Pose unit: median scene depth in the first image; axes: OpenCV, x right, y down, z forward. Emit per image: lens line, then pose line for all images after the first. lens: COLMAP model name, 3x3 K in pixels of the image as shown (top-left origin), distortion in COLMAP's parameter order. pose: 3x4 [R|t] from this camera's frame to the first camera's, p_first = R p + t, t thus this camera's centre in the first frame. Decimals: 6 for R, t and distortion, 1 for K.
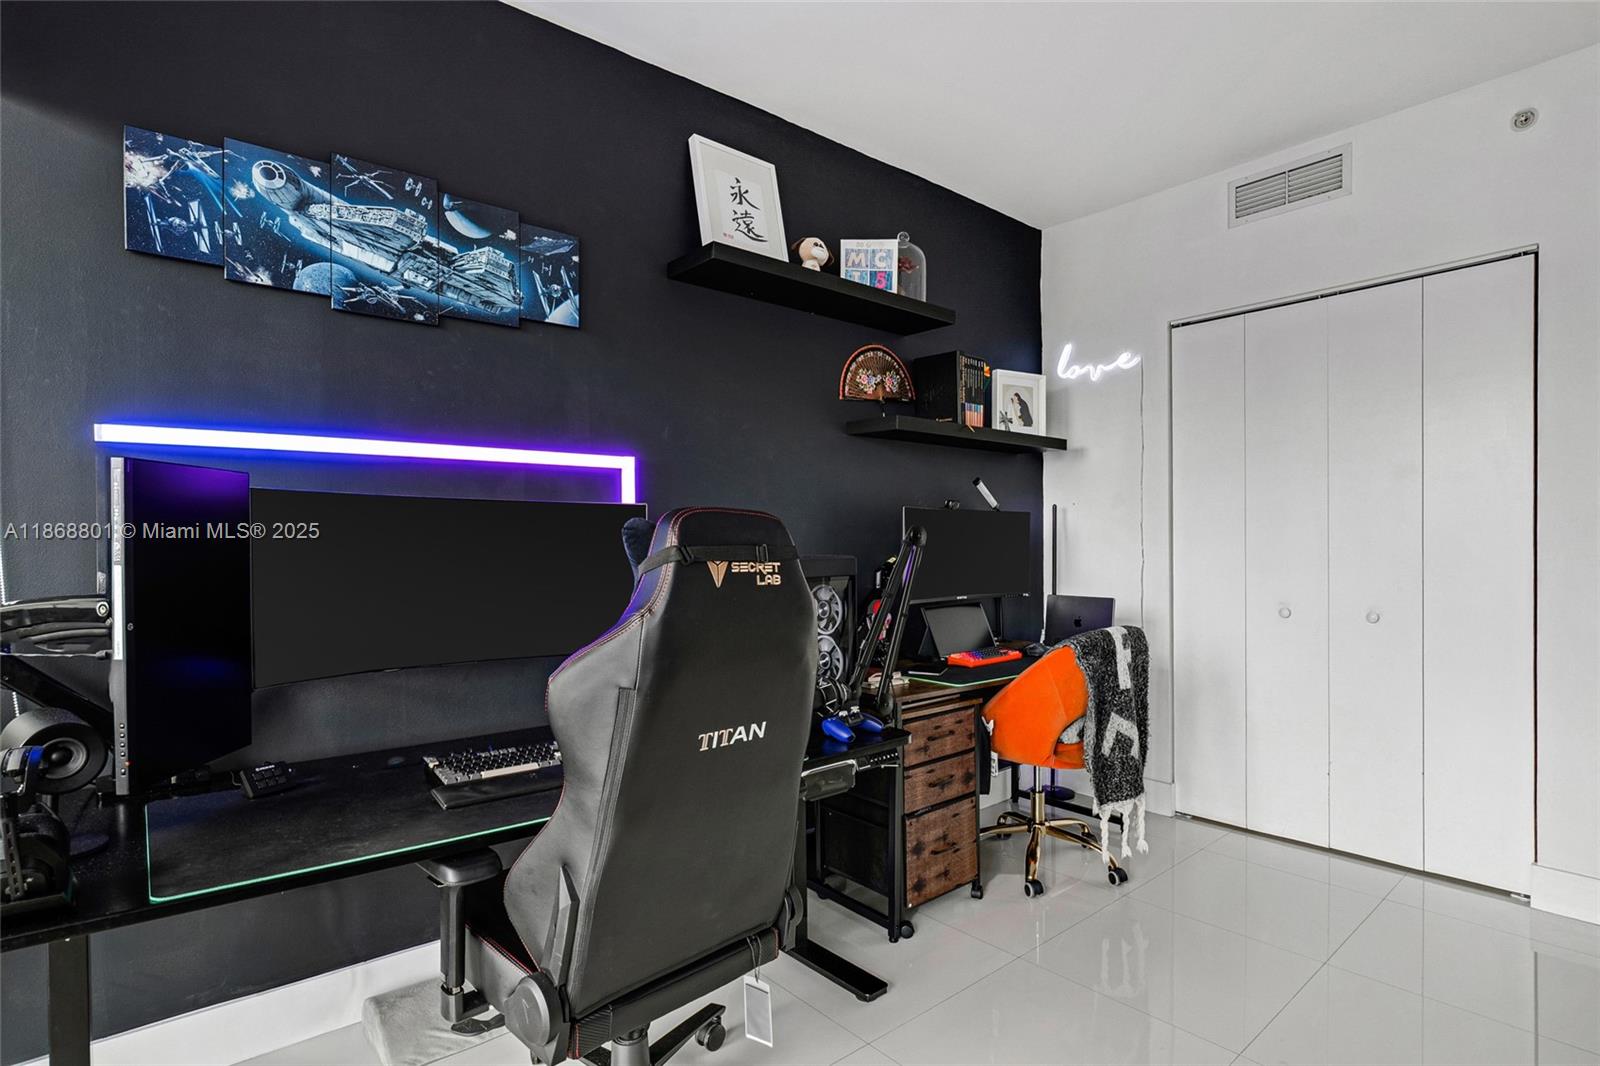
lens RADIAL K [[826.3, 0, 799.6], [0, 826.3, 544.8], [0, 0, 1]] dist [-0.004616, -0.000370]
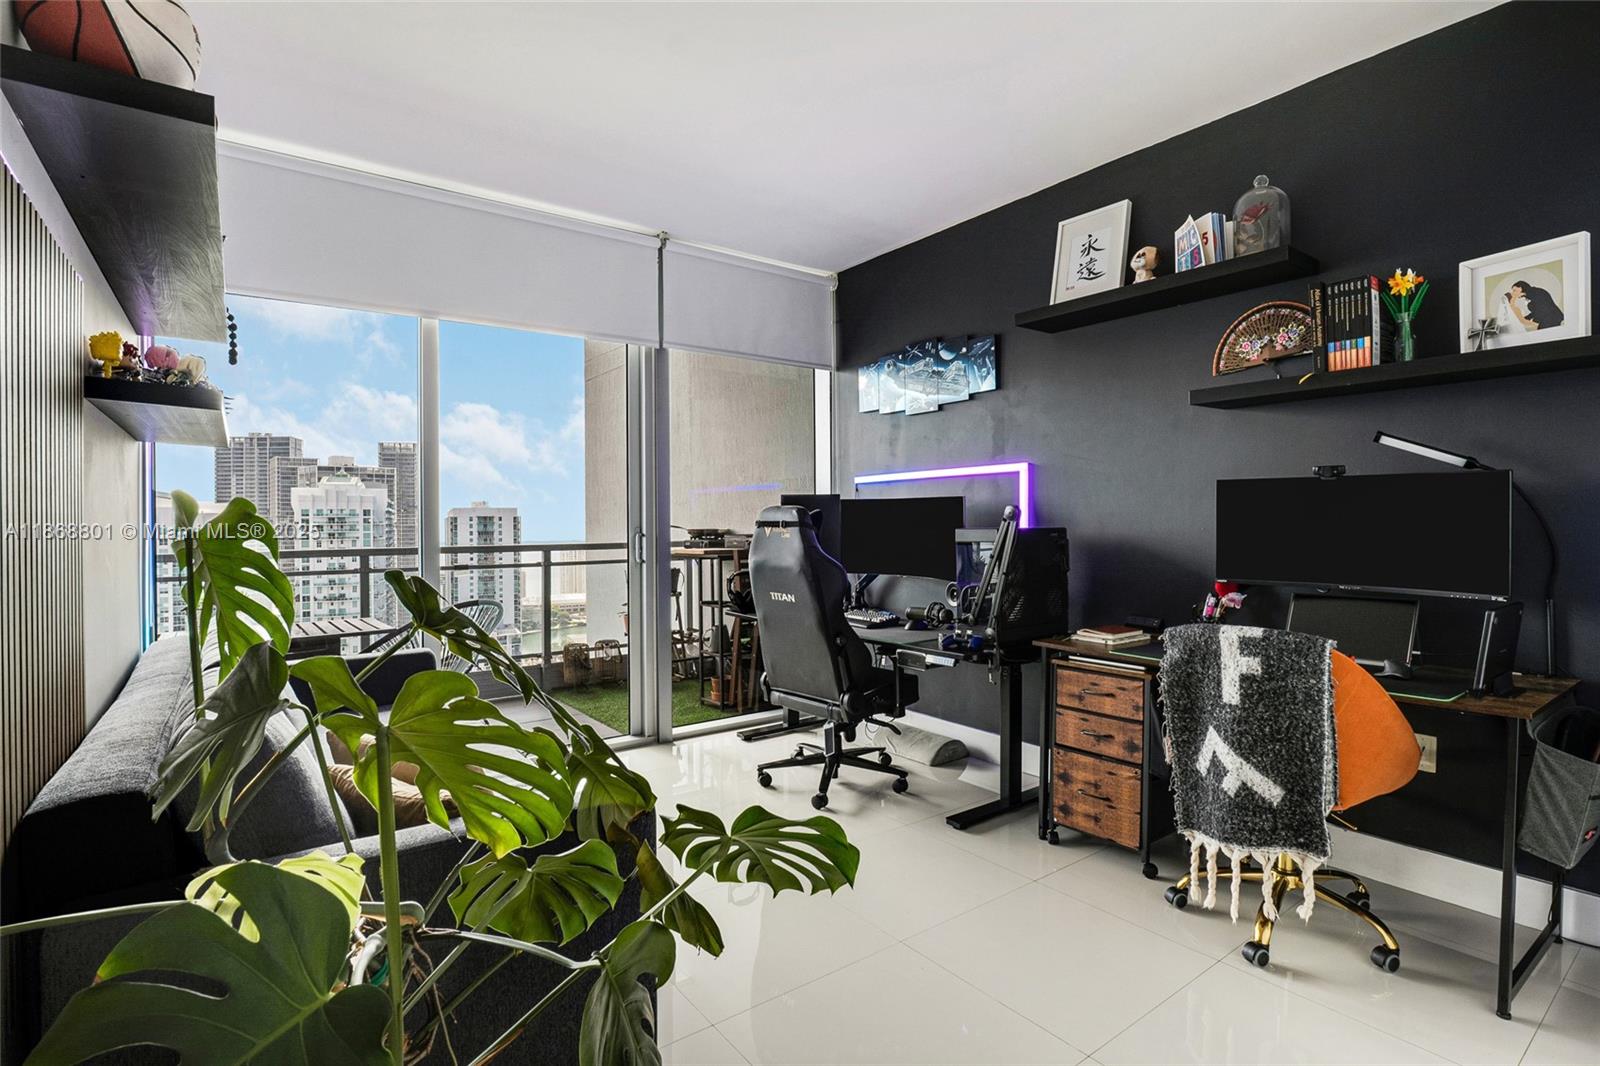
lens RADIAL K [[773.9, 0, 801.6], [0, 773.9, 524.3], [0, 0, 1]] dist [0.000532, 0.000332]
pose [[-0.066583, 0.004089, -0.997773, 1.211719], [-0.004867, 0.999978, 0.004423, 0.003173], [0.997769, 0.005150, -0.066562, 0.665560]]
